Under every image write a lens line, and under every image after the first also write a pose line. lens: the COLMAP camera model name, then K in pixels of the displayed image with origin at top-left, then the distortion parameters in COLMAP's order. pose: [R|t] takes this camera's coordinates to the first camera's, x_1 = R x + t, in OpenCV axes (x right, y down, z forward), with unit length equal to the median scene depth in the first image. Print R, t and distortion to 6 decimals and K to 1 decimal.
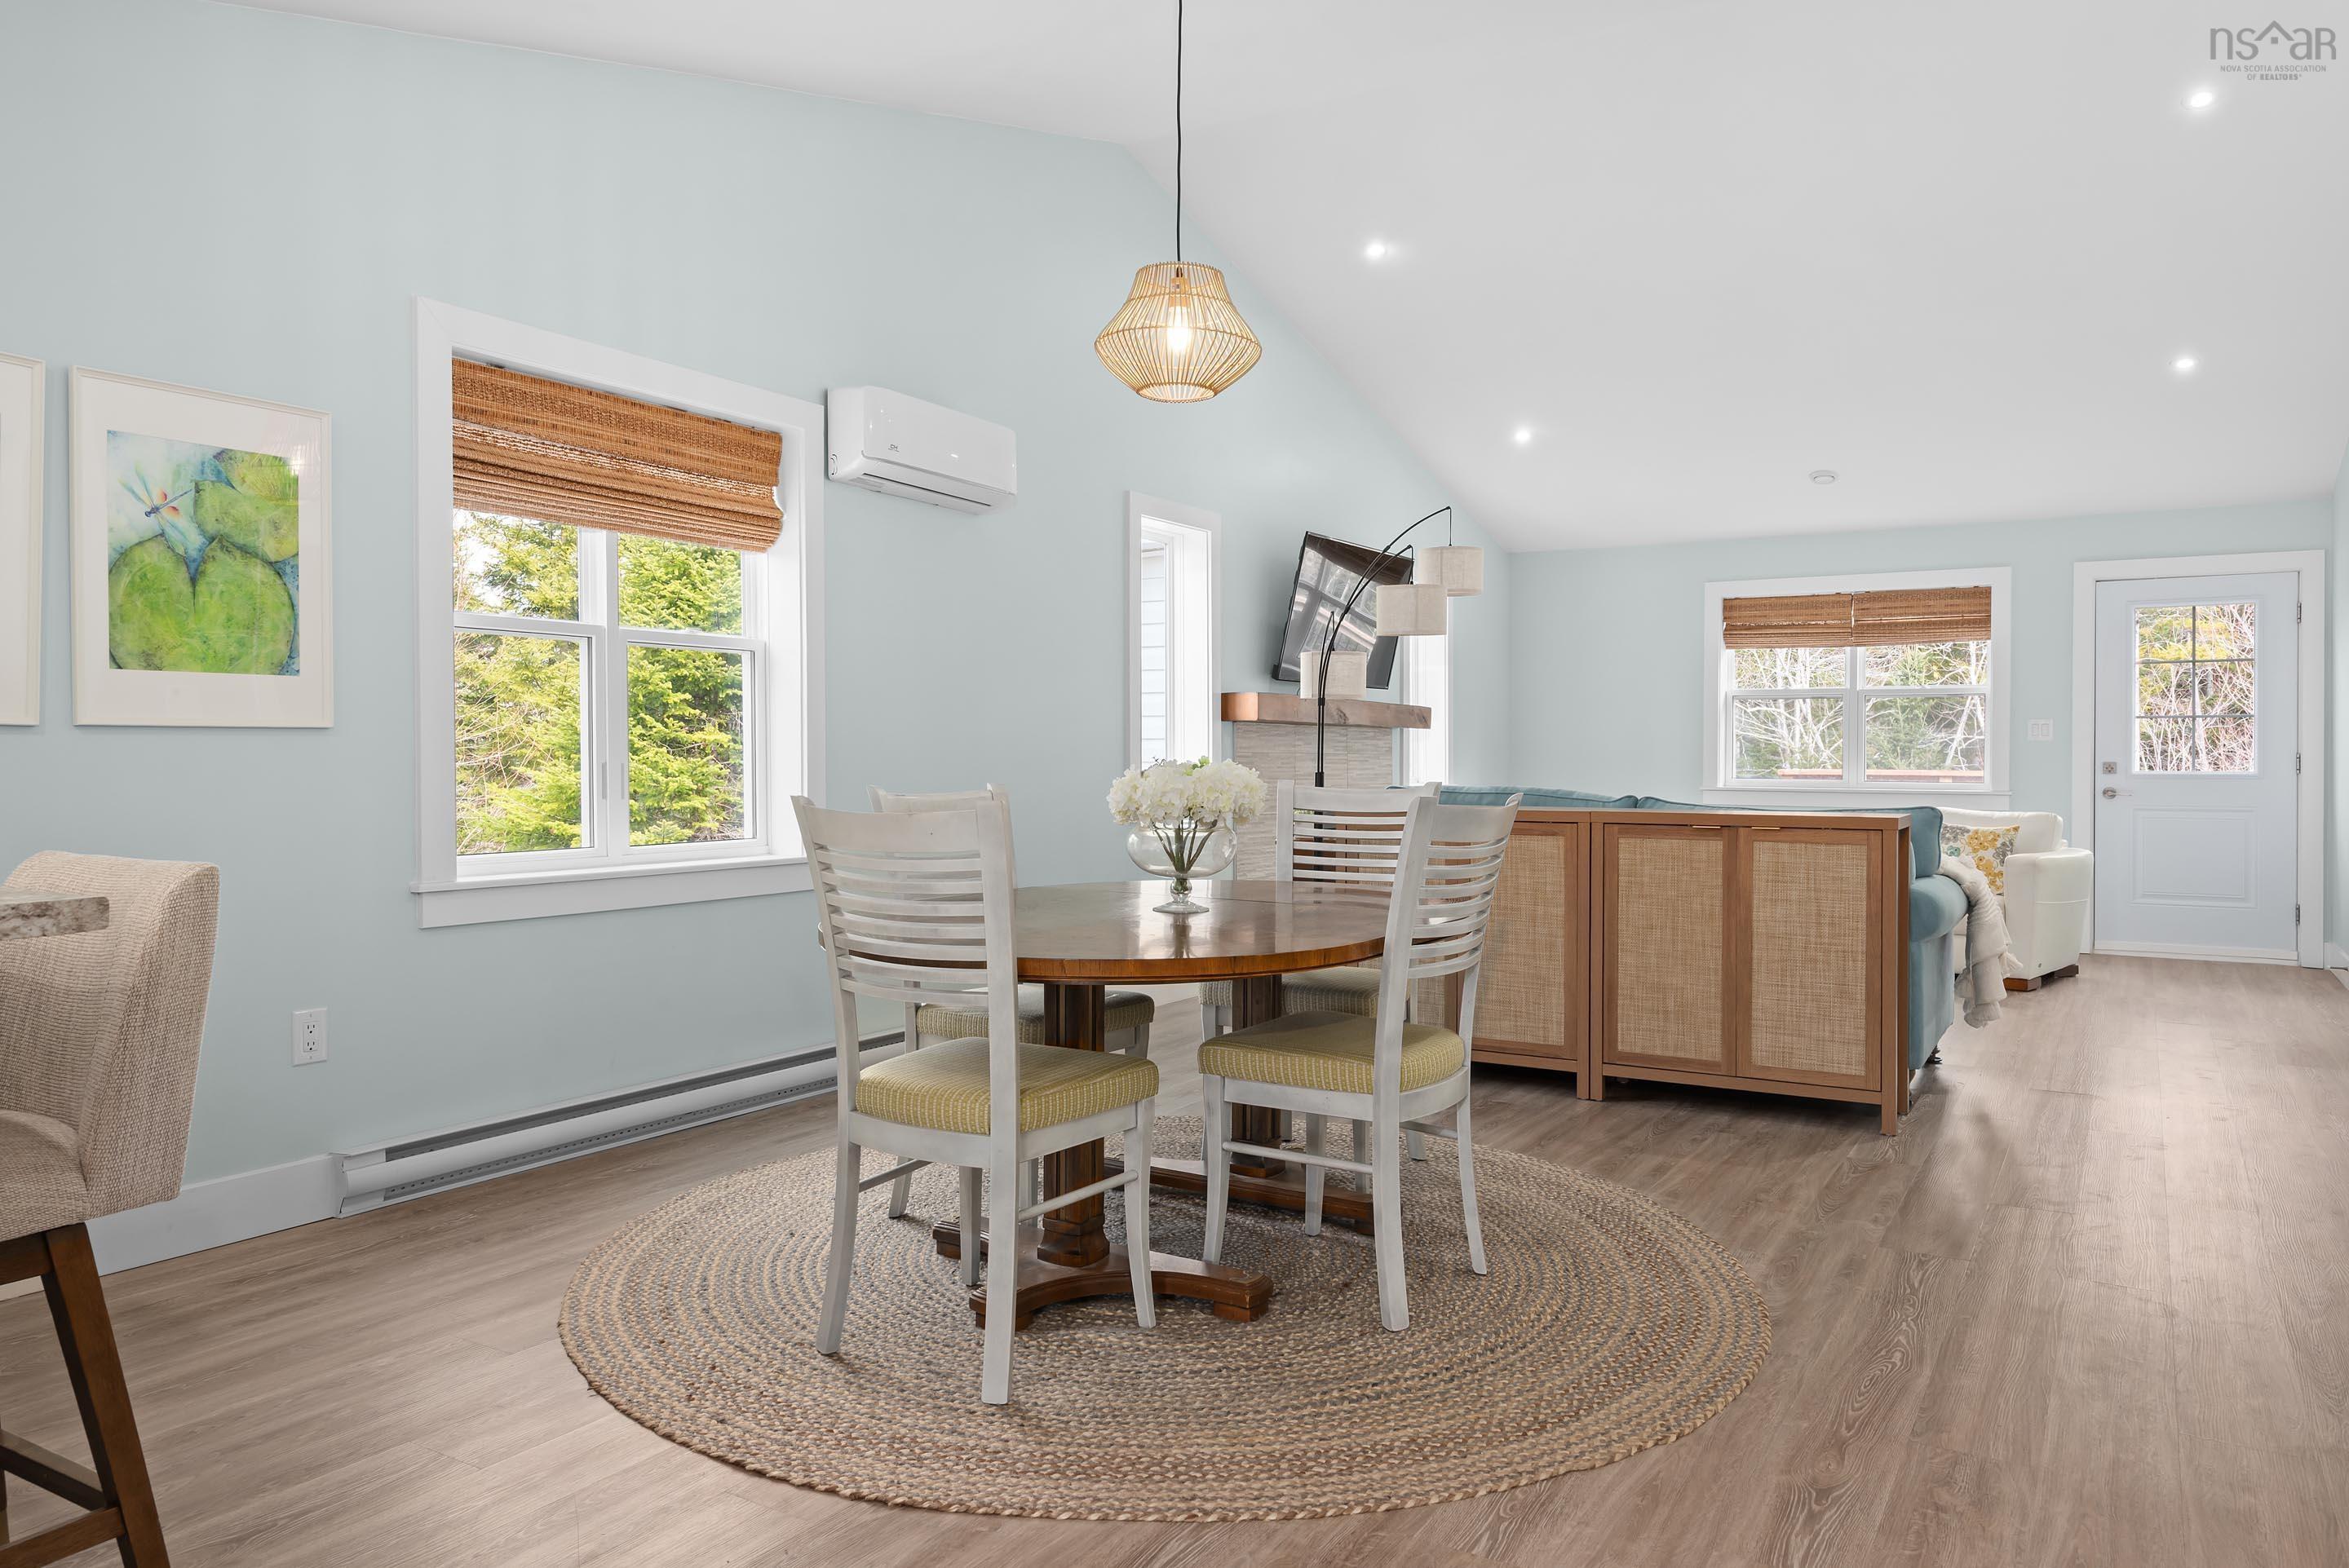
lens RADIAL K [[1548.5, 0, 1181.1], [0, 1548.5, 771.6], [0, 0, 1]] dist [0.015590, 0.001123]
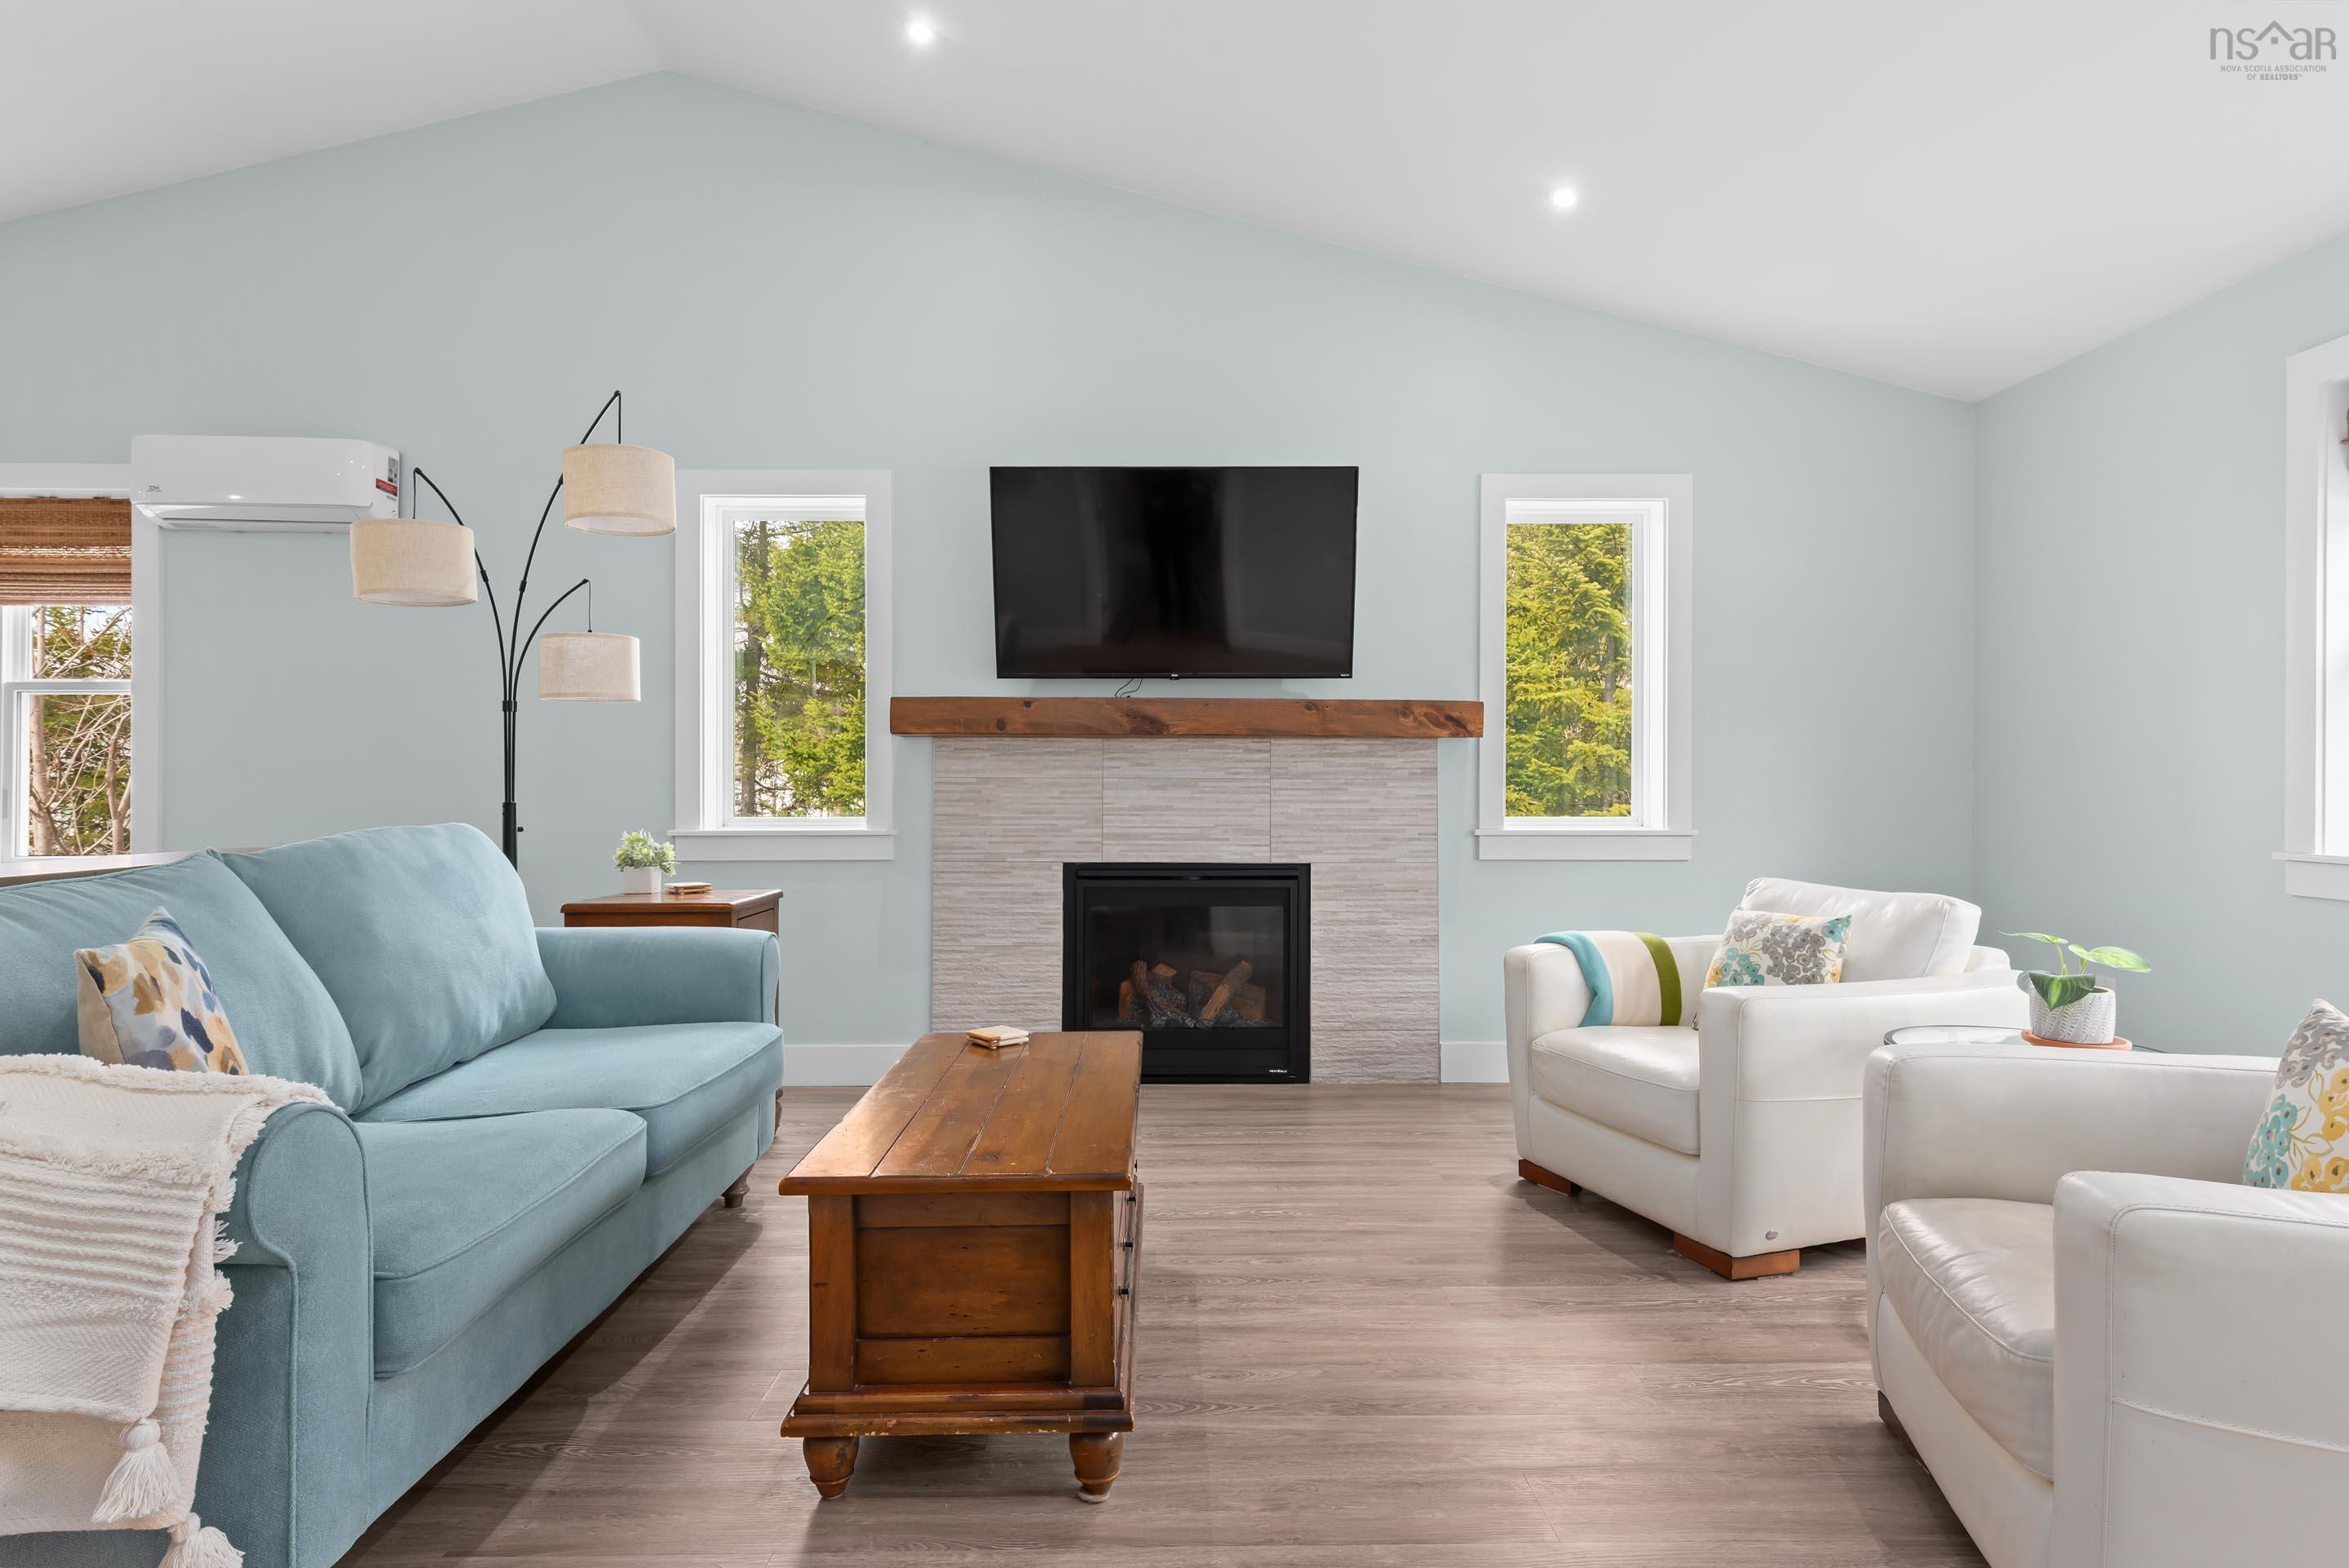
lens RADIAL K [[1249.6, 0, 1162.2], [0, 1249.6, 789.5], [0, 0, 1]] dist [0.004013, -0.001690]
pose [[0.538881, 0.000261, -0.842382, 0.511425], [-0.007740, 0.999959, -0.004641, -0.003367], [0.842346, 0.009021, 0.538861, 0.635274]]
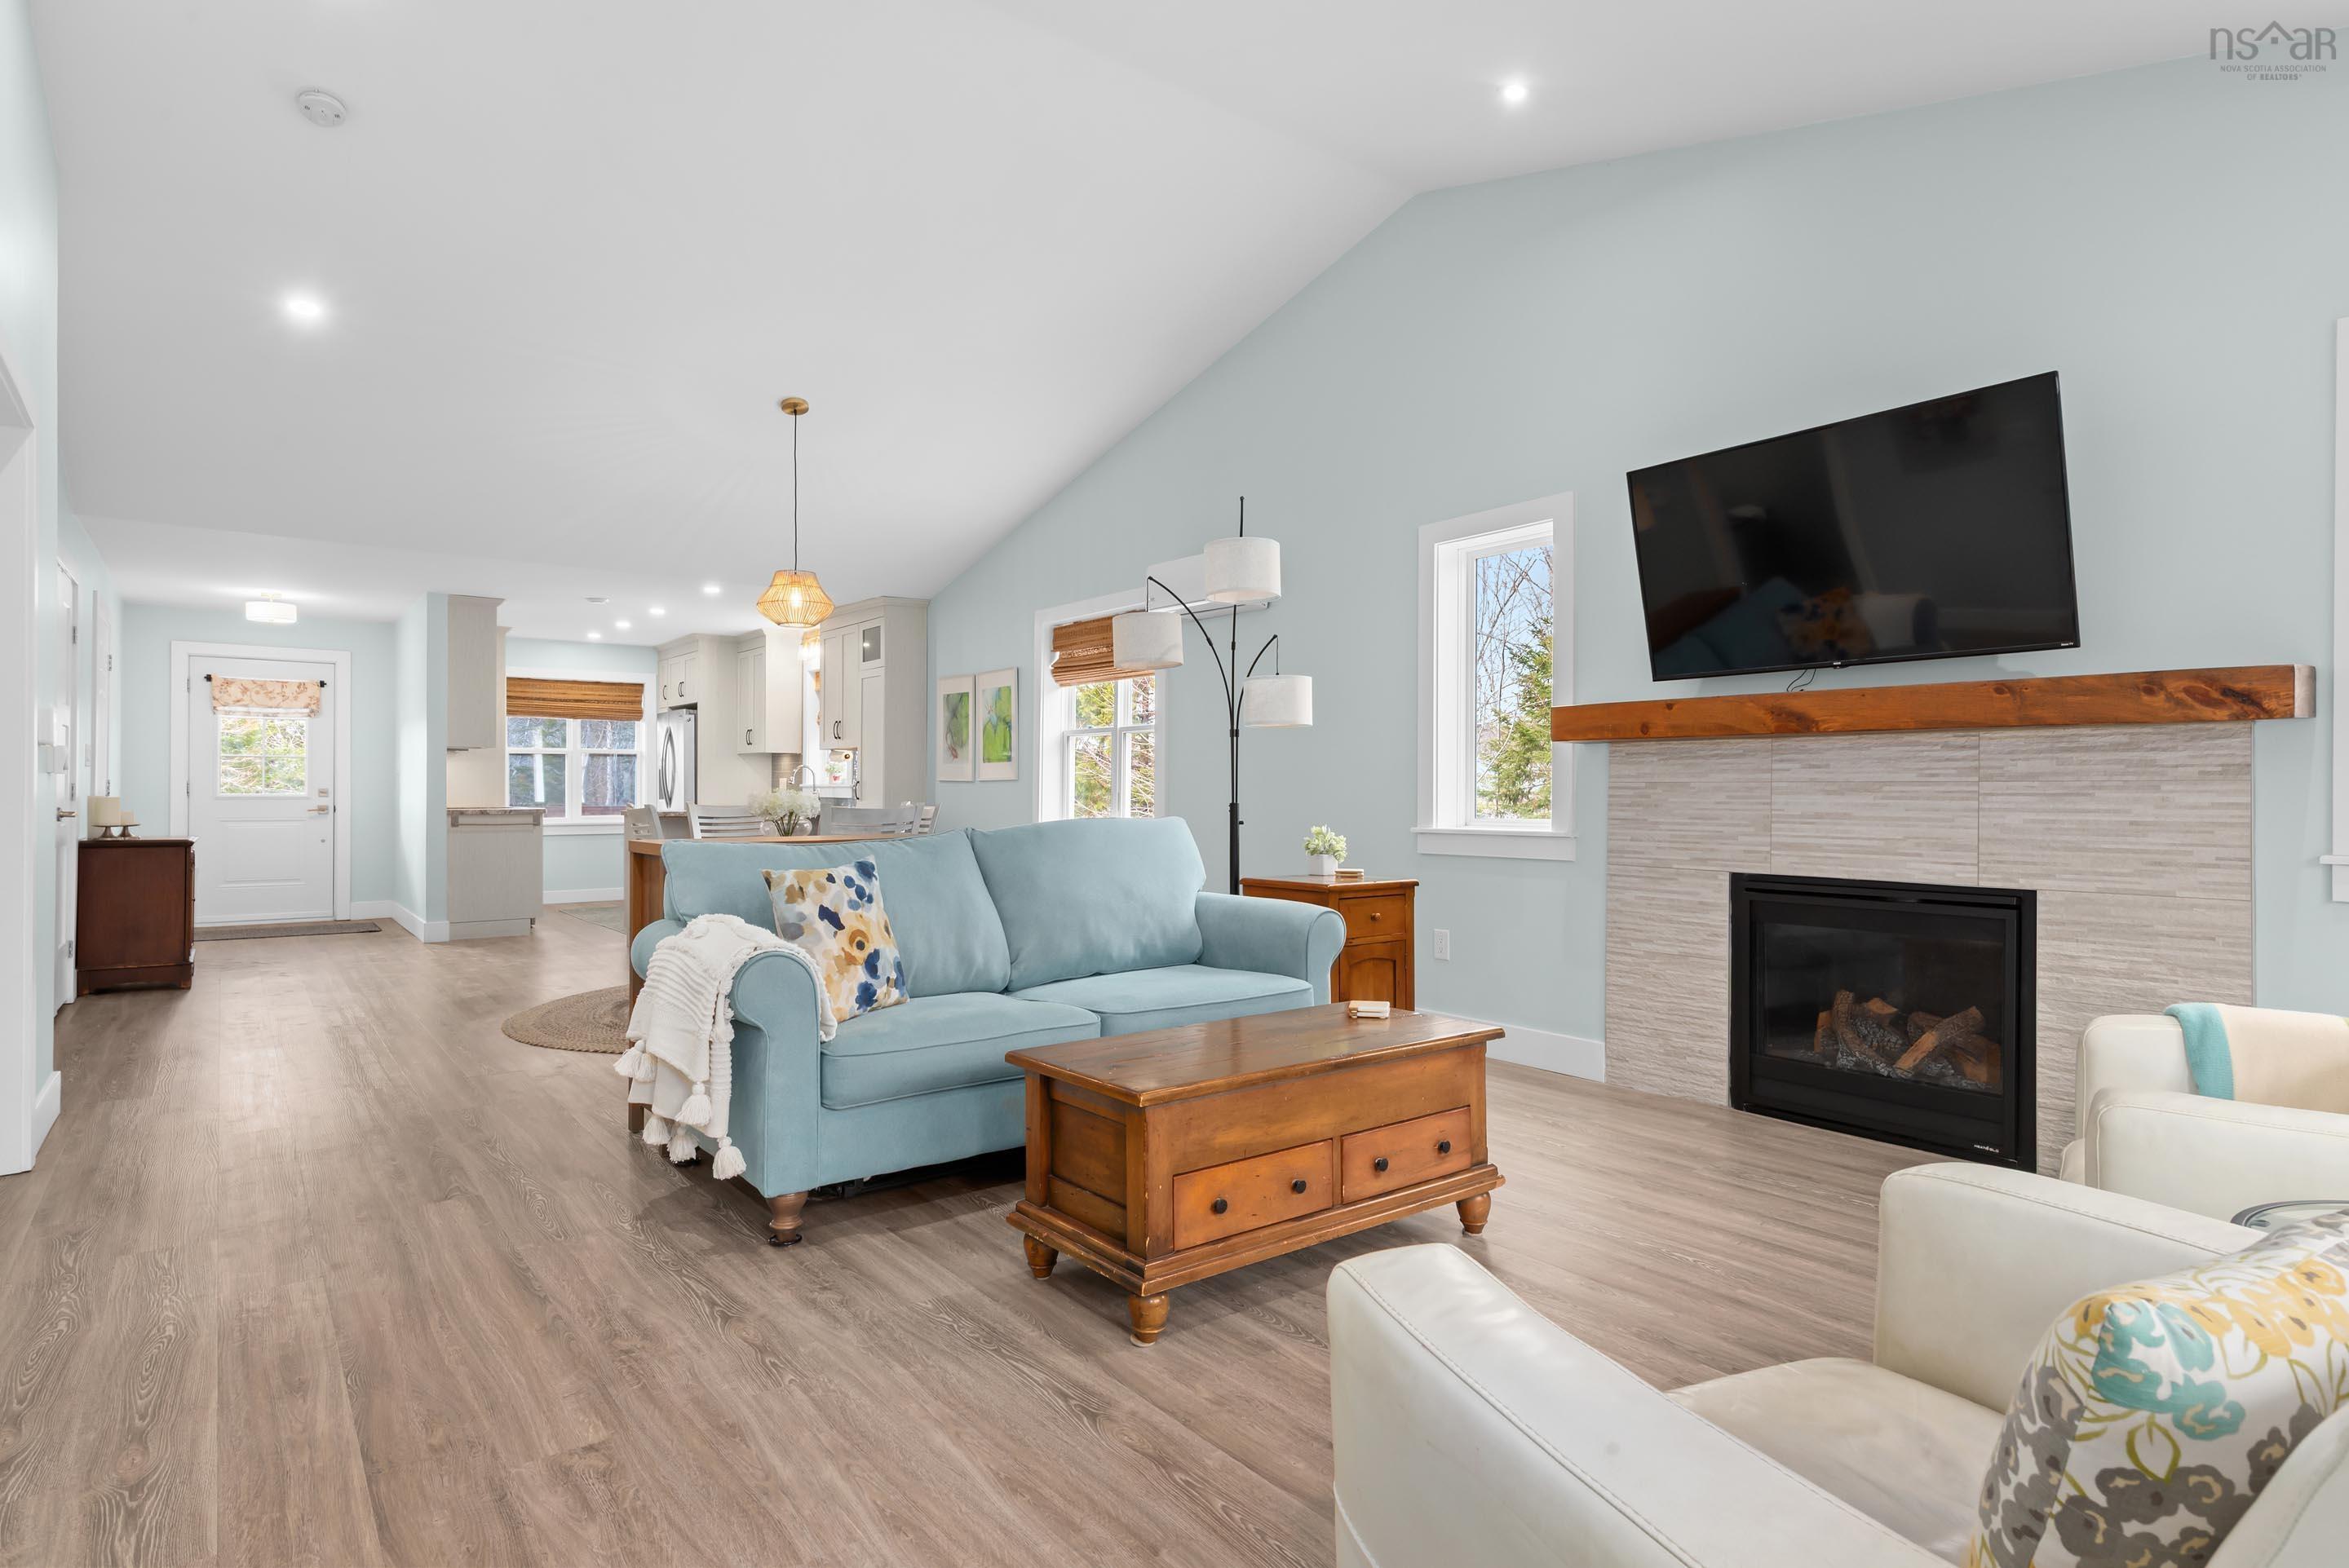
lens RADIAL K [[1225.3, 0, 1169.7], [0, 1225.3, 788.1], [0, 0, 1]] dist [0.017178, -0.001824]
pose [[-0.352536, -0.004399, -0.935788, 0.577399], [-0.010228, 0.999947, -0.000847, -0.005233], [0.935742, 0.009273, -0.352562, 0.844780]]
